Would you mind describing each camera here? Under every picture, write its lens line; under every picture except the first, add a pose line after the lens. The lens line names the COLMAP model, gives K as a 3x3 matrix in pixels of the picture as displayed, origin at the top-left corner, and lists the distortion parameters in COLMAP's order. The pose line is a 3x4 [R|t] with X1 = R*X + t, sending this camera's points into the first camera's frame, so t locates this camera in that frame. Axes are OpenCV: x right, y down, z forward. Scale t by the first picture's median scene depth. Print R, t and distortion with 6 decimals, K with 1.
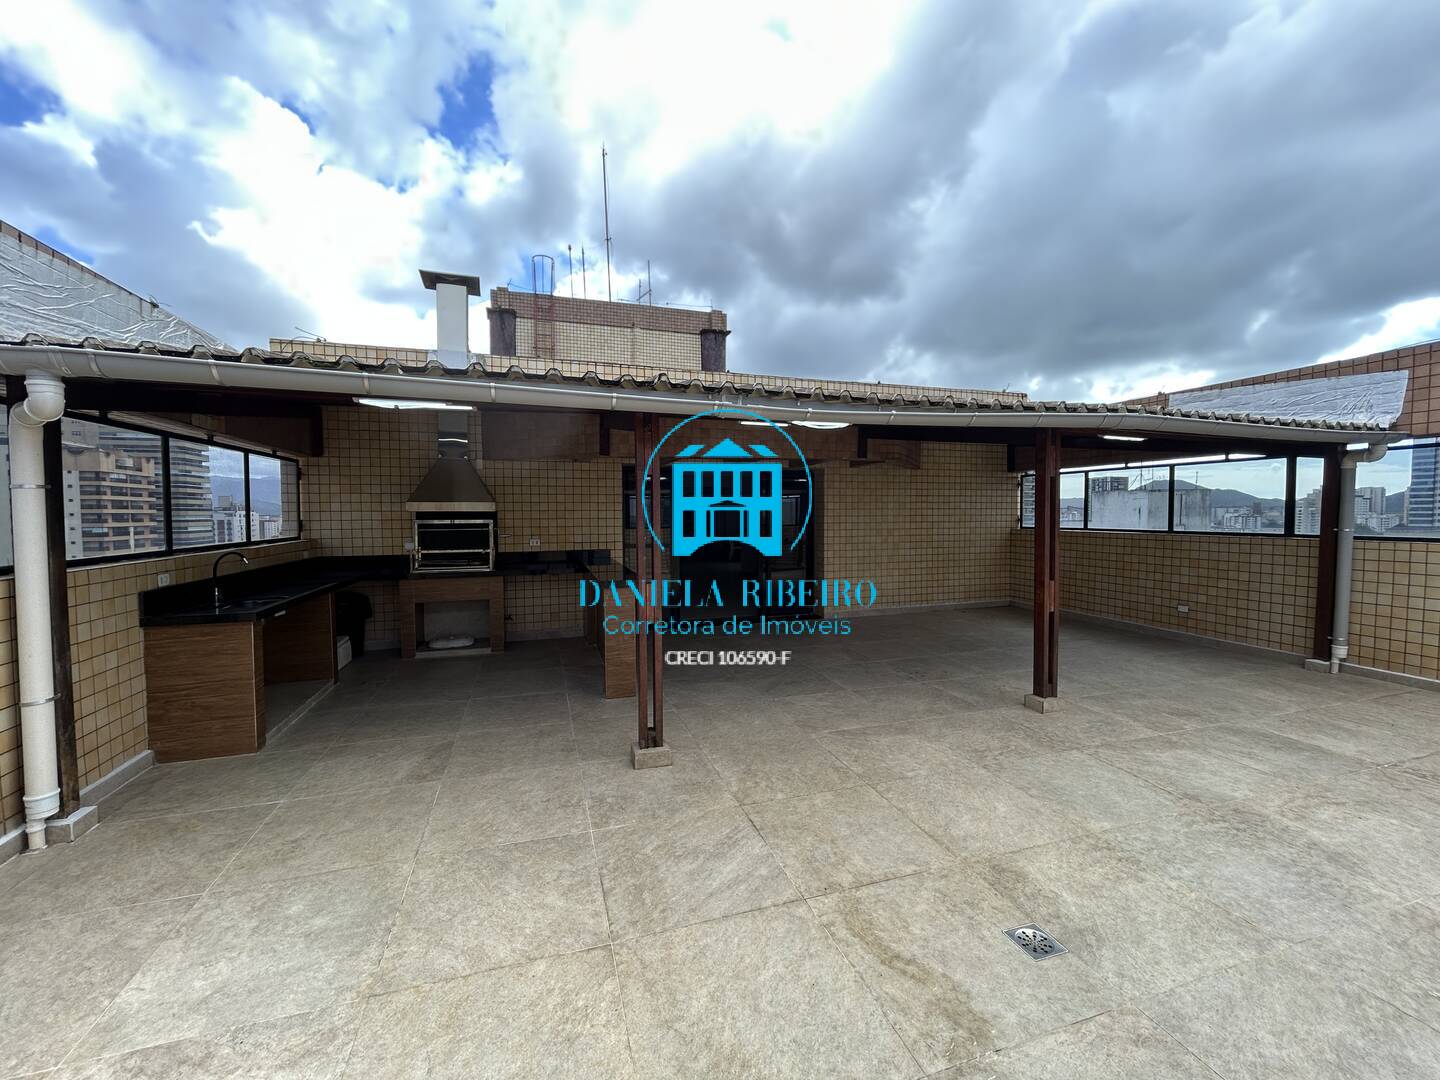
lens RADIAL K [[584.9, 0, 722.9], [0, 584.9, 537.5], [0, 0, 1]] dist [-0.002849, 0.001633]
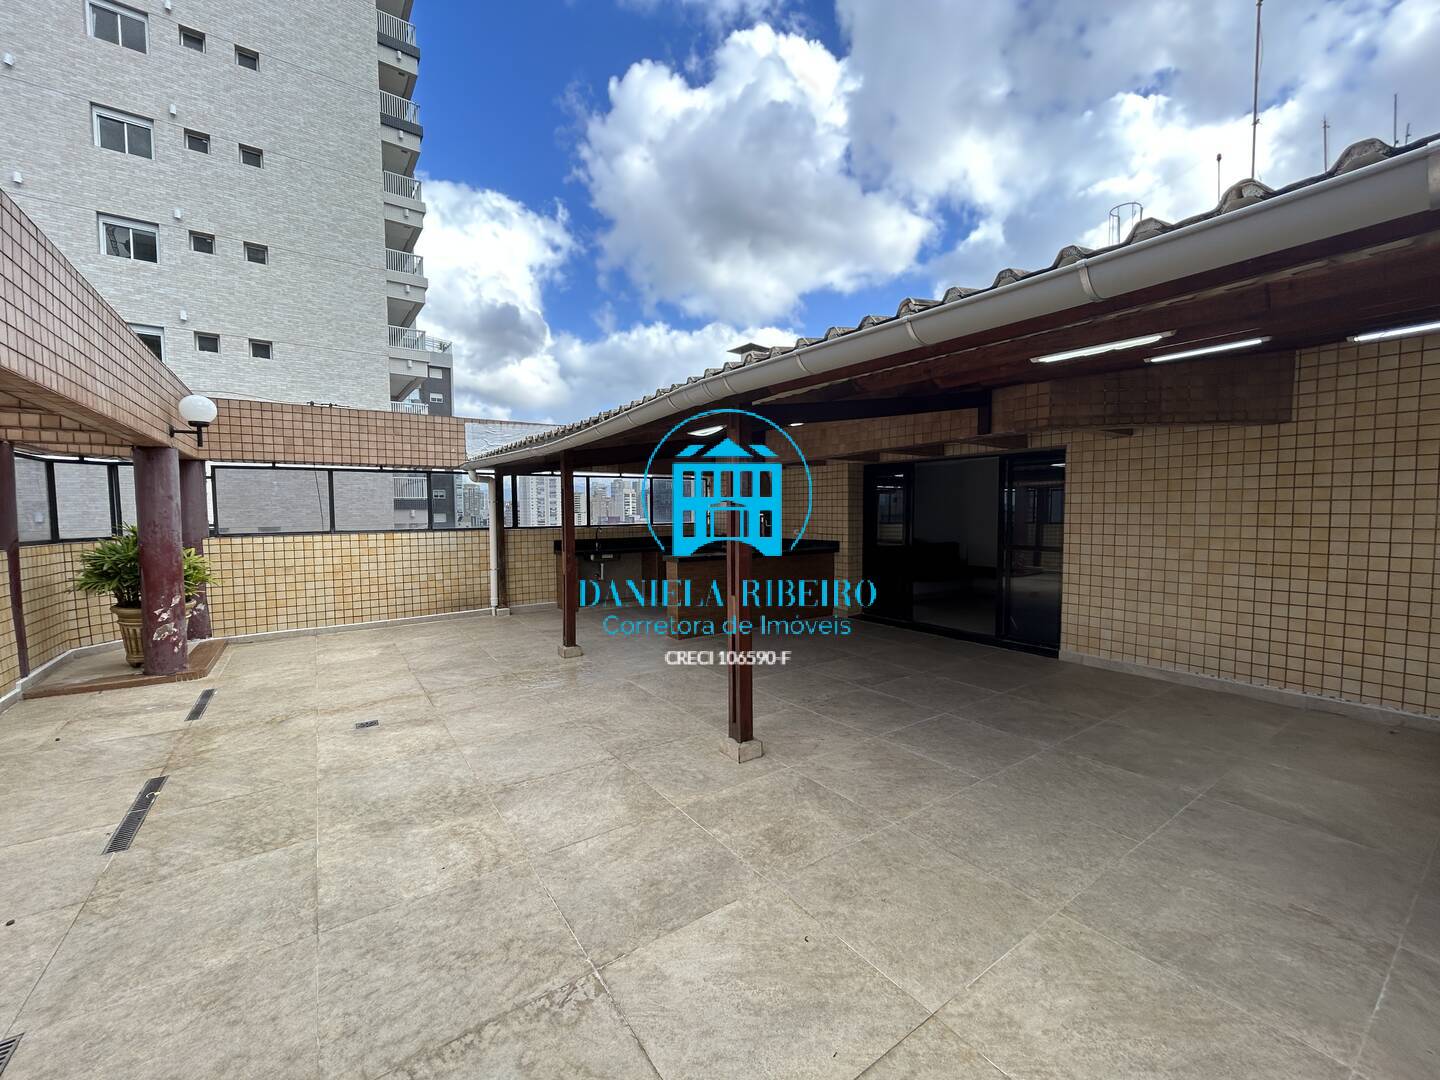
lens RADIAL K [[584.9, 0, 722.9], [0, 584.9, 537.5], [0, 0, 1]] dist [-0.002849, 0.001633]
pose [[0.291665, 0.049340, -0.955247, 1.414972], [-0.036083, 0.998525, 0.040559, -0.042254], [0.955840, 0.022639, 0.293015, 0.794459]]
